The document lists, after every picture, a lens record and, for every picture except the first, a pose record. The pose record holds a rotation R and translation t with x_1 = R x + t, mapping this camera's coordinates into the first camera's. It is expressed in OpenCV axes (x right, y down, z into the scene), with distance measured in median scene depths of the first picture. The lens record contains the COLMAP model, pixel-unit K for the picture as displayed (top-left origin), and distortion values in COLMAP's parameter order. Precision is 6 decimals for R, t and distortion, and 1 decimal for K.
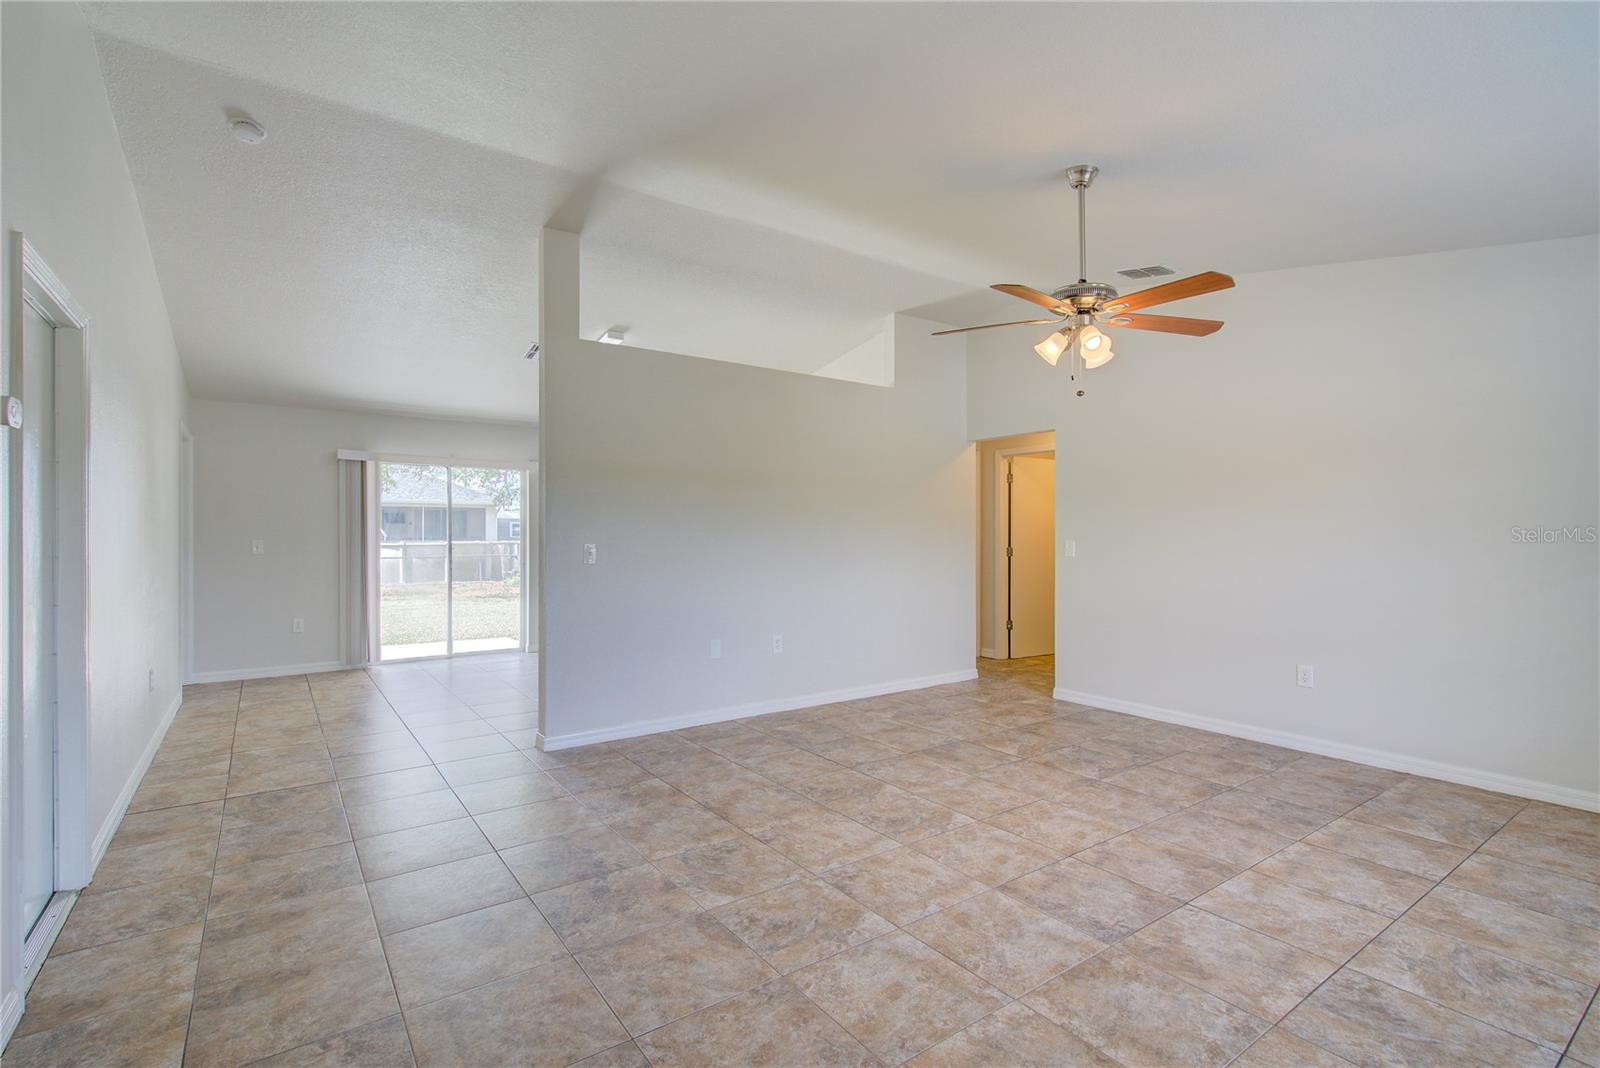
lens RADIAL K [[741.7, 0, 796.8], [0, 741.7, 527.9], [0, 0, 1]] dist [0.003503, -0.001593]
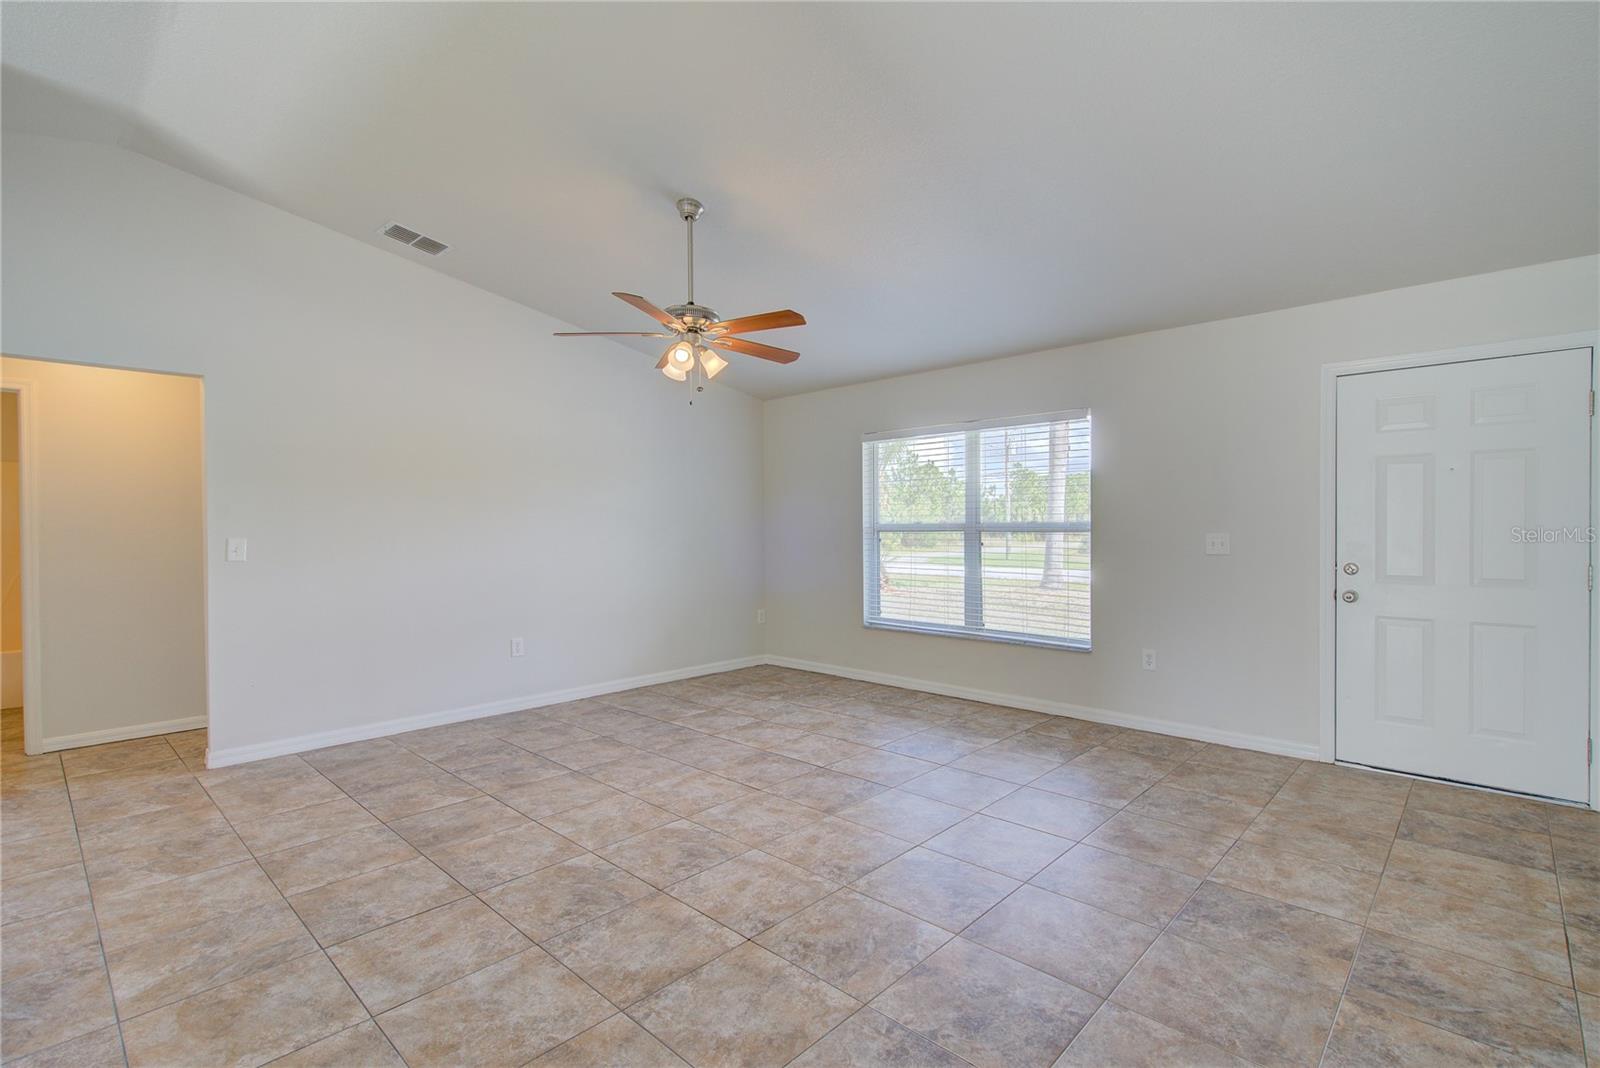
lens RADIAL K [[741.7, 0, 799.3], [0, 741.7, 538.9], [0, 0, 1]] dist [0.003503, -0.001593]
pose [[-0.192704, -0.016428, 0.981119, -0.738435], [-0.002483, 0.999865, 0.016254, 0.007672], [-0.981254, 0.000696, -0.192718, 1.032676]]
